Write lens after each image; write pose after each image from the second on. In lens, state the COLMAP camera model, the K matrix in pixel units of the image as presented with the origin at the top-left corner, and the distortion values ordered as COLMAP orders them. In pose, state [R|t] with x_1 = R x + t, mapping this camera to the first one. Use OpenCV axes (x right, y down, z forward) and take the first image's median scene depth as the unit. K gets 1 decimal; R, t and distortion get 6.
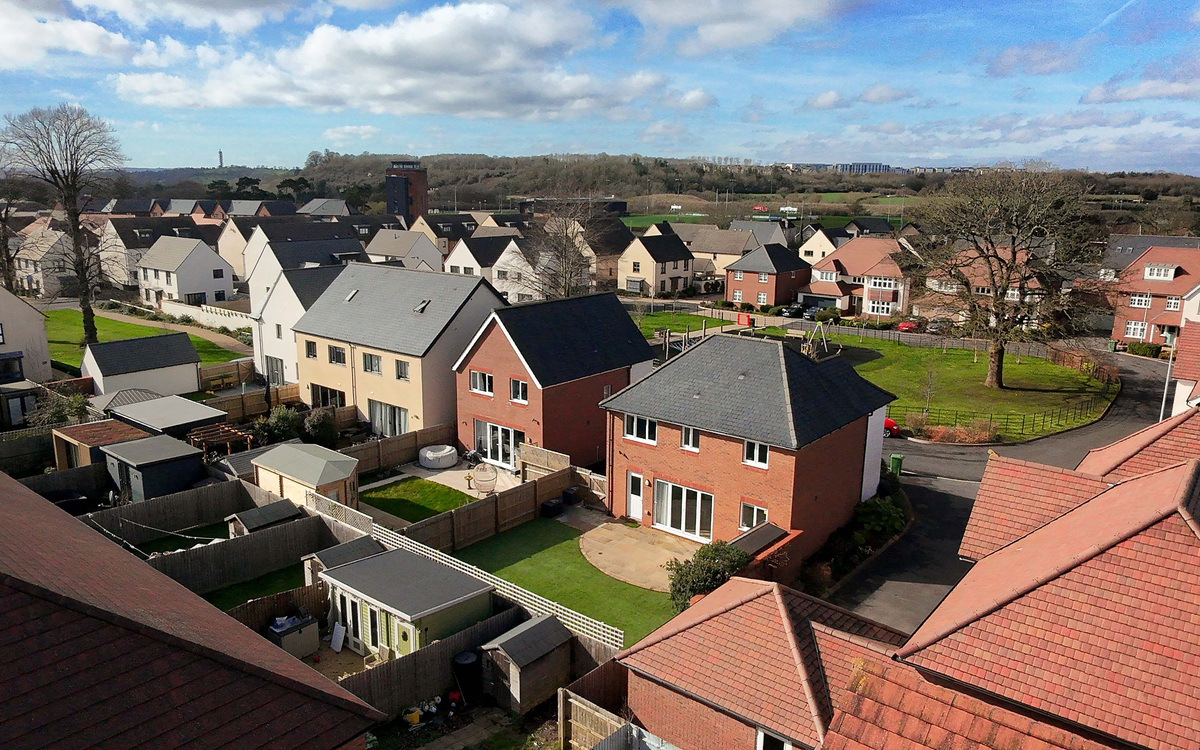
lens RADIAL K [[849.2, 0, 597.6], [0, 849.2, 373.9], [0, 0, 1]] dist [-0.005628, 0.012386]
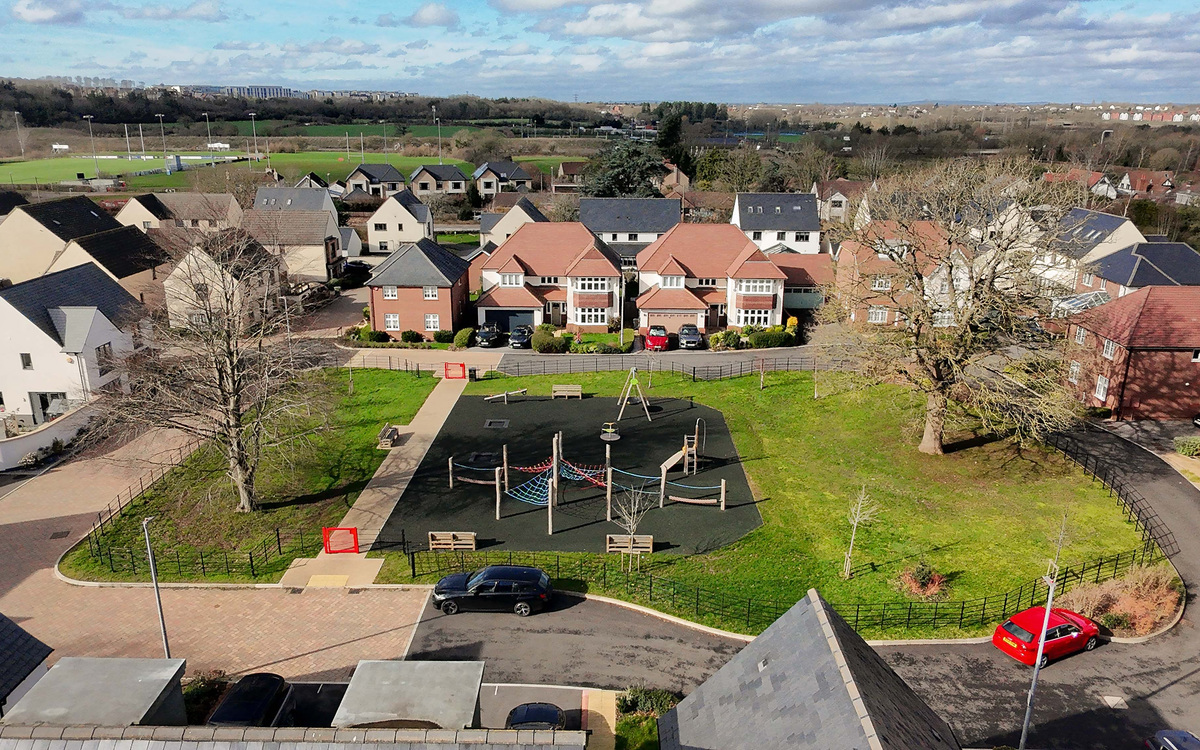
lens RADIAL K [[849.2, 0, 603.3], [0, 849.2, 374.8], [0, 0, 1]] dist [-0.005628, 0.012386]
pose [[0.777595, -0.193593, 0.598221, -0.139702], [0.140928, 0.980876, 0.134242, -0.136107], [-0.612769, -0.020080, 0.790007, 0.408151]]
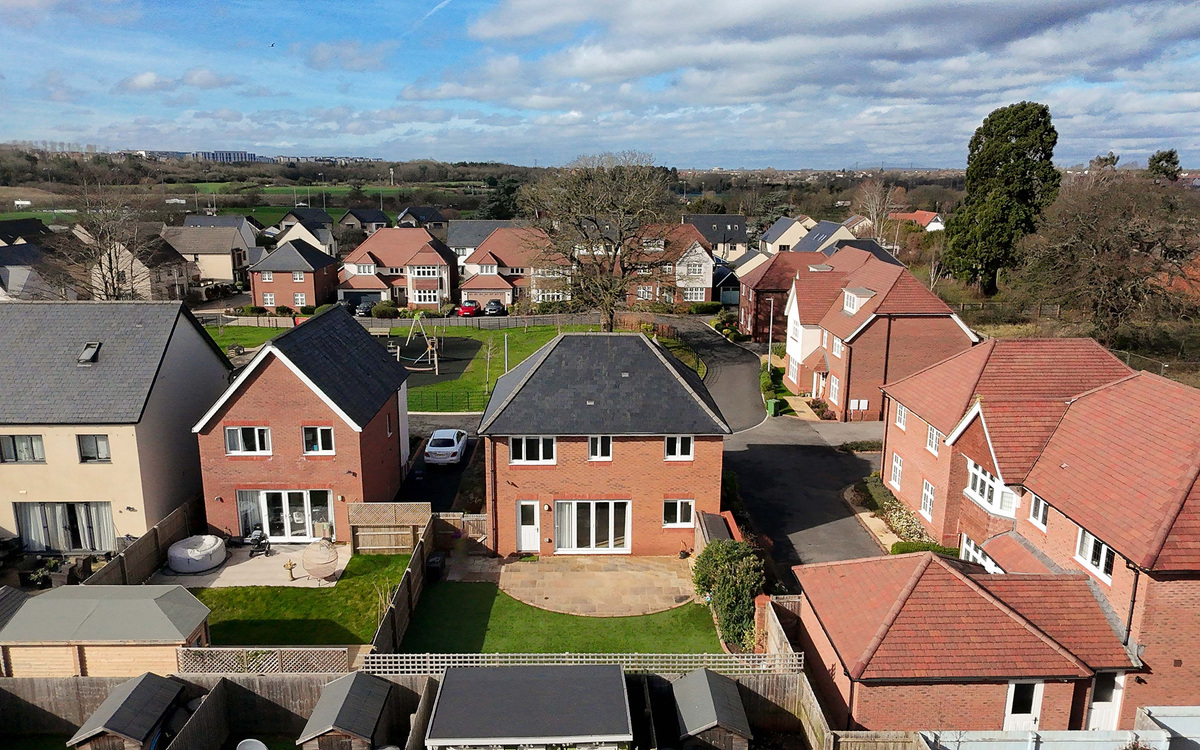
lens RADIAL K [[849.2, 0, 603.0], [0, 849.2, 376.9], [0, 0, 1]] dist [-0.005628, 0.012386]
pose [[0.754599, -0.157731, 0.636947, -0.176023], [0.147762, 0.986595, 0.069260, -0.024250], [-0.639333, 0.041853, 0.767790, 0.104887]]
